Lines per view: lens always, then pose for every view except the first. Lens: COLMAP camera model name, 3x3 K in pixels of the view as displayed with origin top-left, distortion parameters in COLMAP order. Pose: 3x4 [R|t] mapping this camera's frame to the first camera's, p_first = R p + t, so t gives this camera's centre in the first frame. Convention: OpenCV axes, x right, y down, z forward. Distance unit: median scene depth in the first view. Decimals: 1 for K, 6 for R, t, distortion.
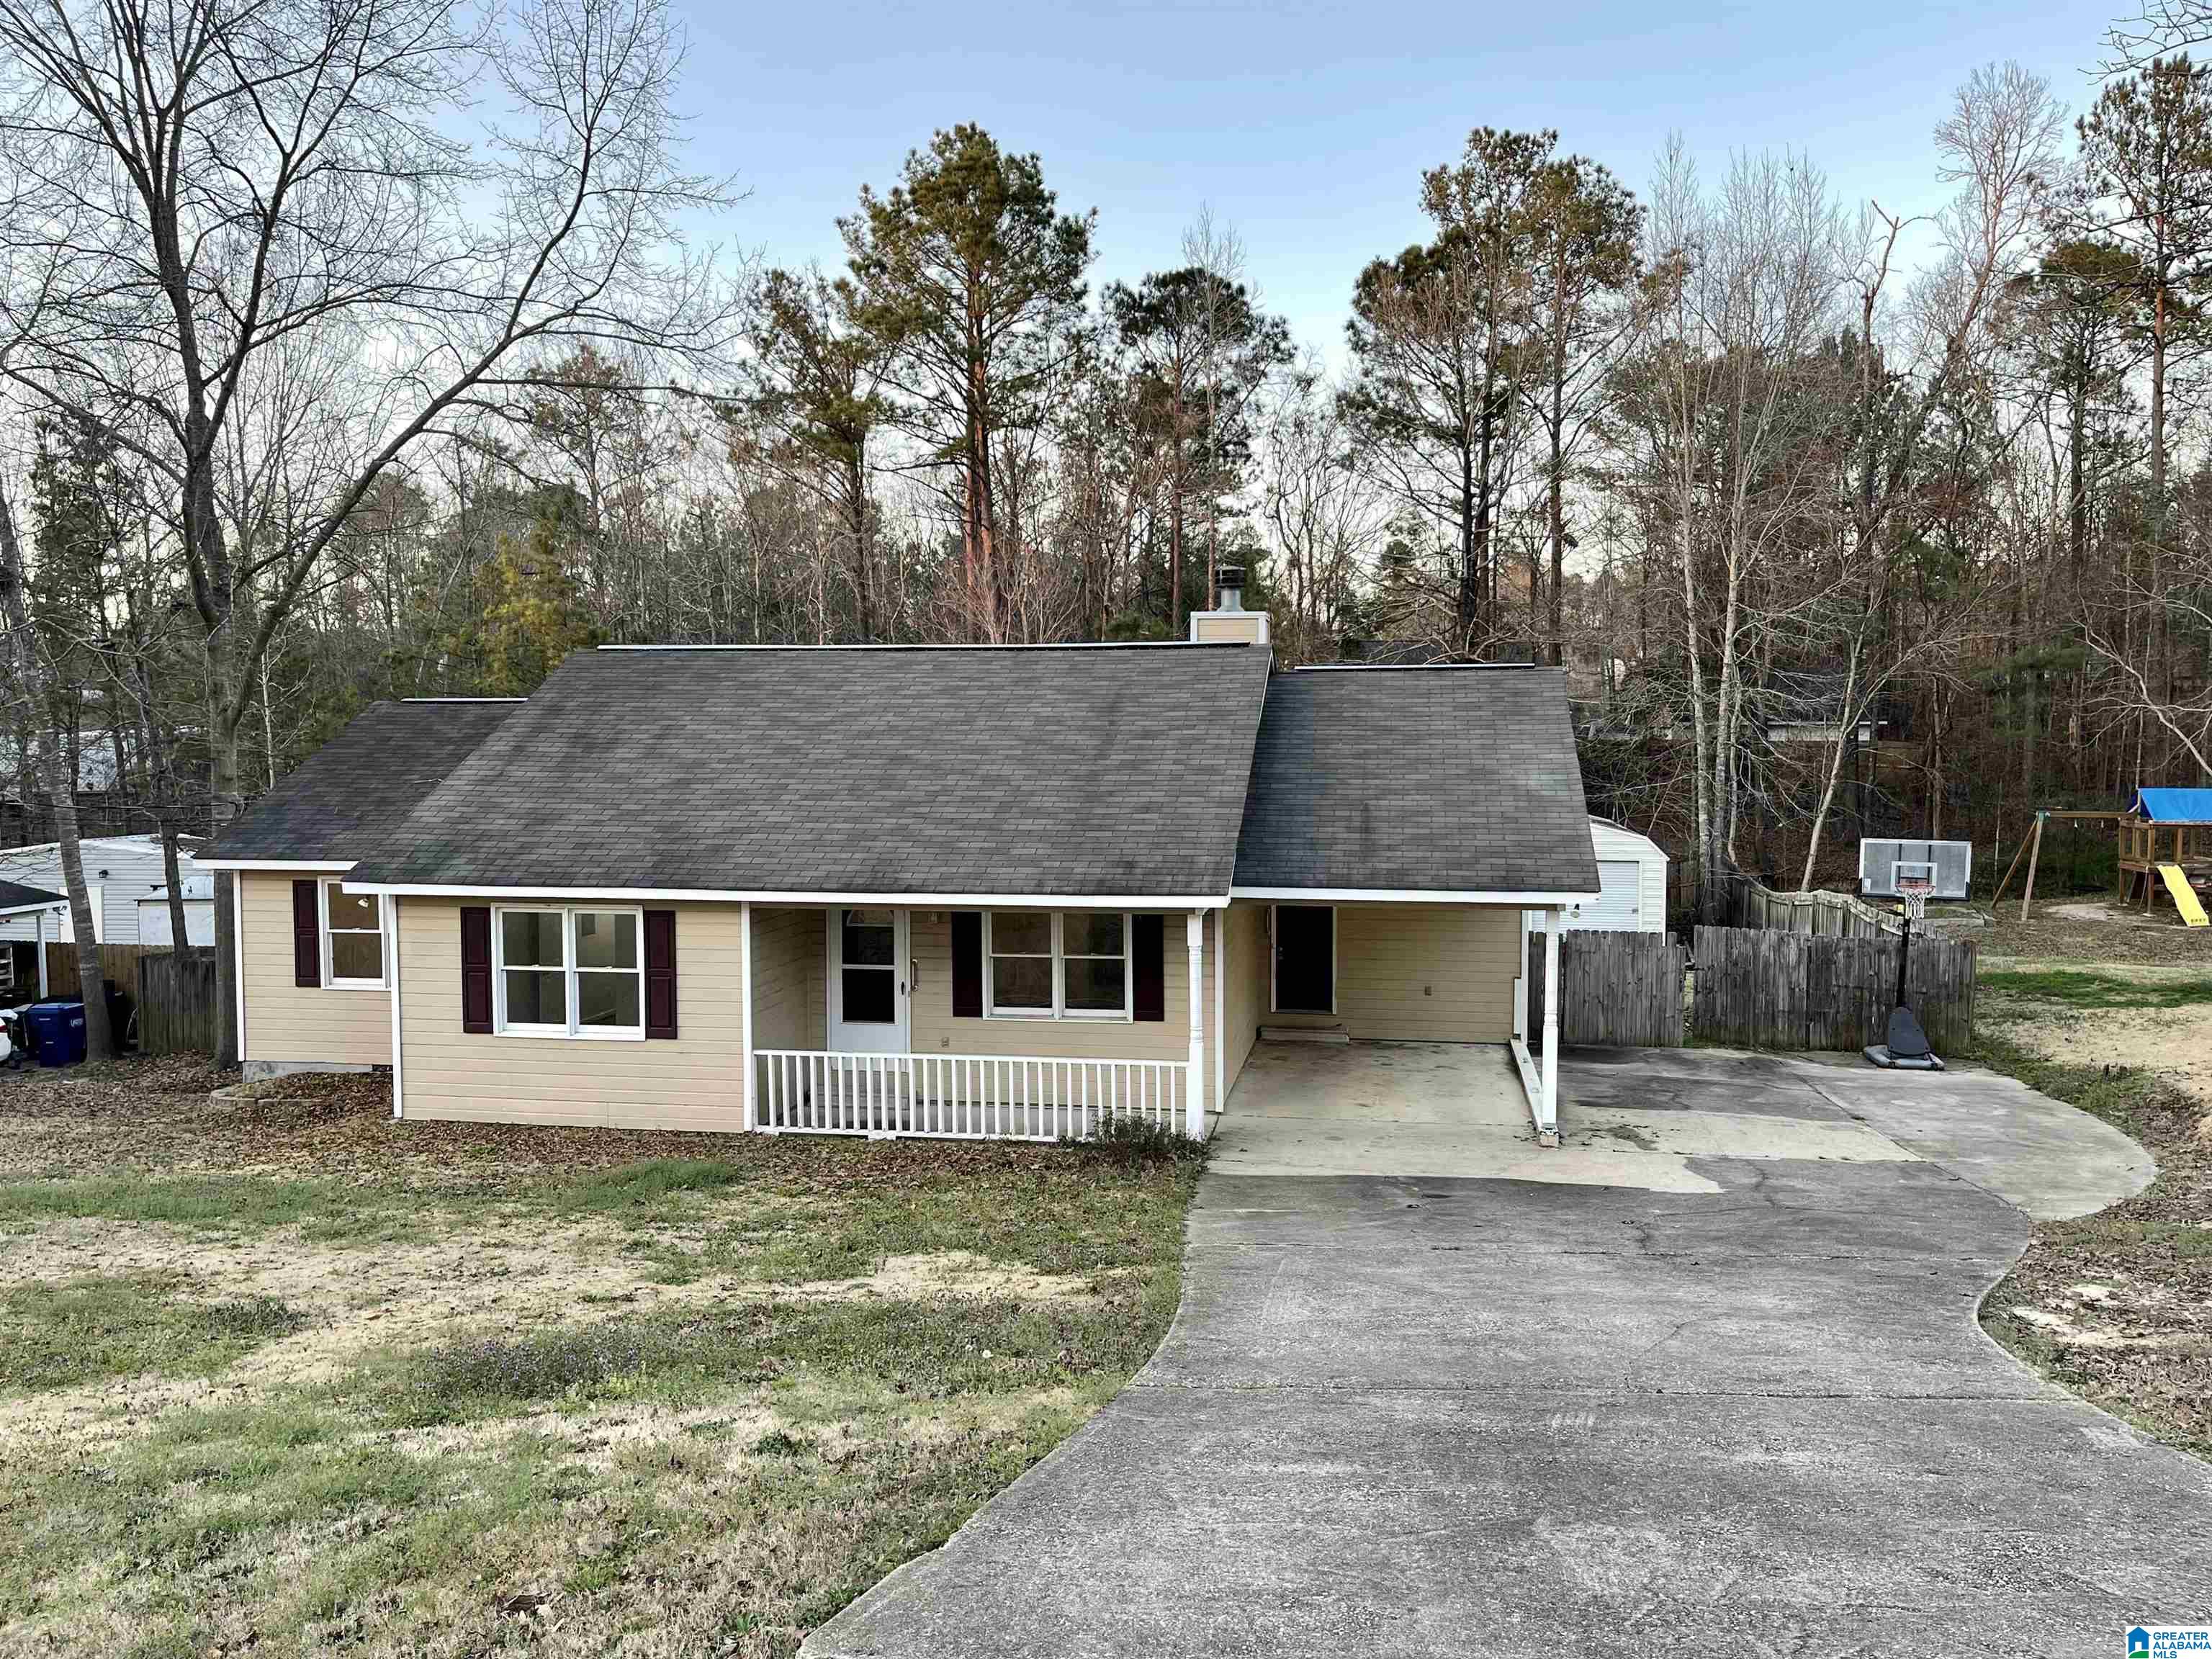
lens RADIAL K [[1723.2, 0, 1106.0], [0, 1723.2, 829.5], [0, 0, 1]] dist [0.104100, -0.114849]
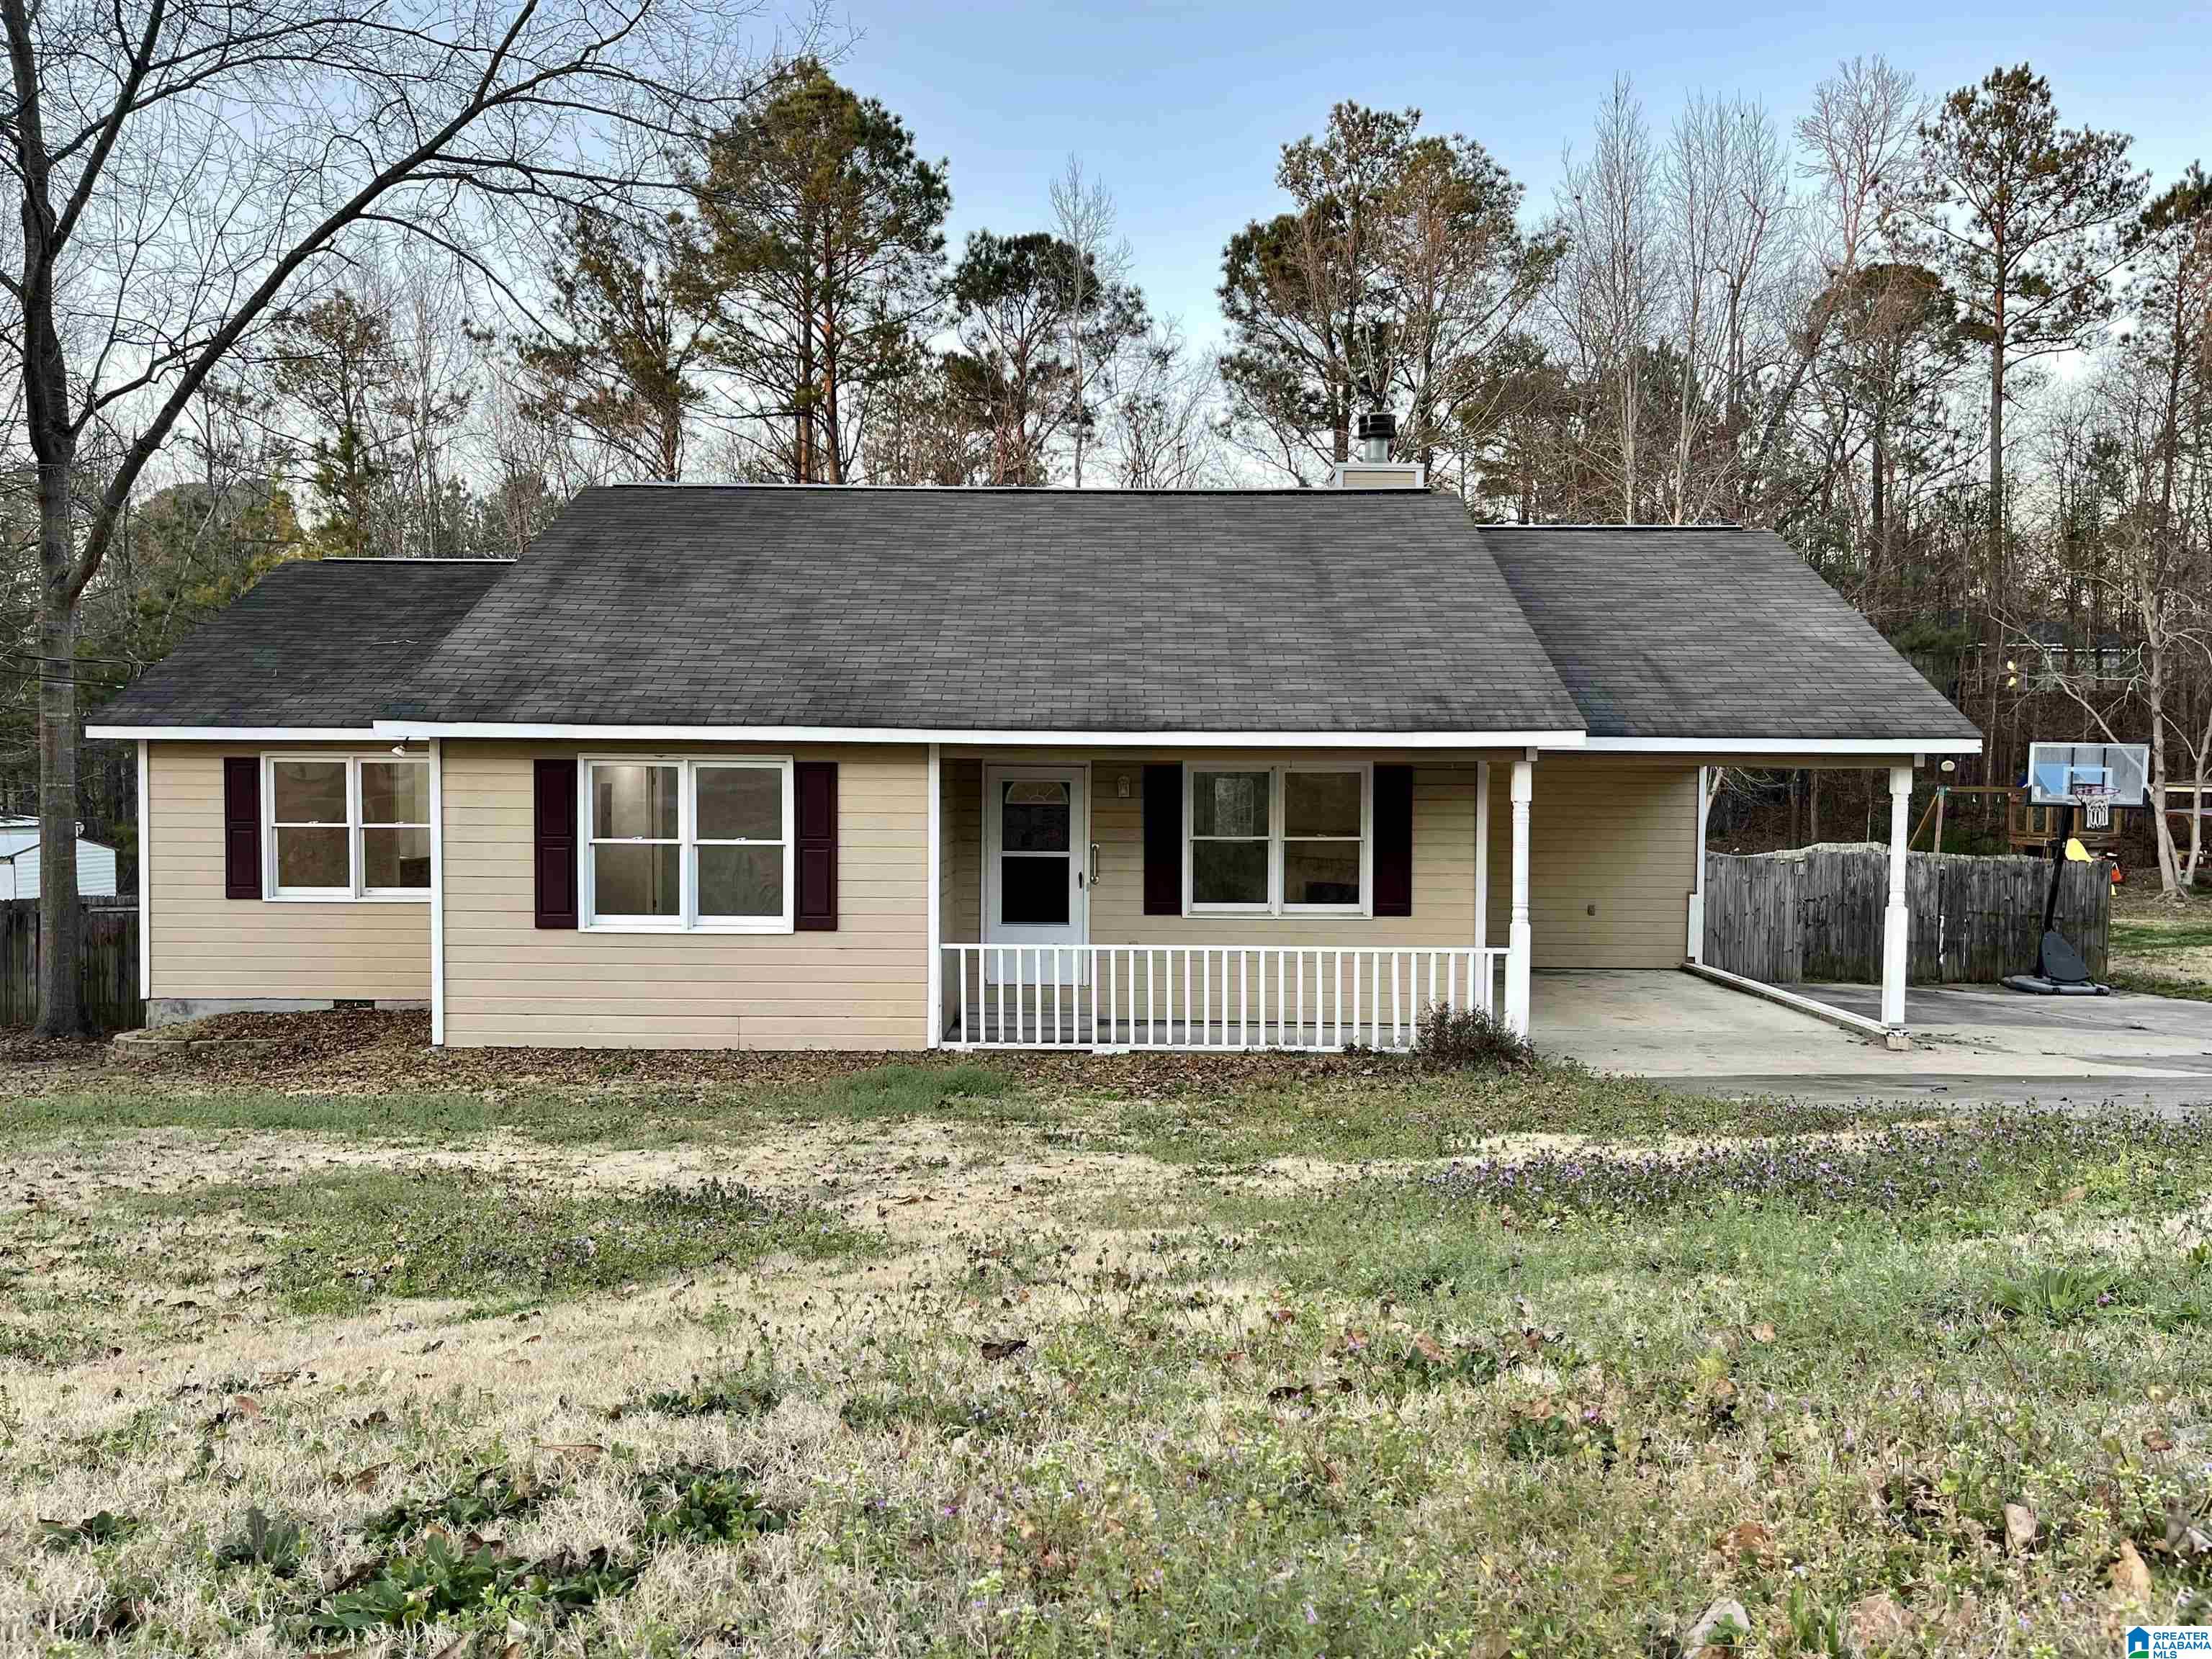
lens RADIAL K [[1723.2, 0, 1106.0], [0, 1723.2, 829.5], [0, 0, 1]] dist [0.104100, -0.114849]
pose [[0.986762, 0.003093, 0.162145, -0.086554], [0.000568, 0.999746, -0.022526, 0.031797], [-0.162173, 0.022320, 0.986510, 0.077643]]
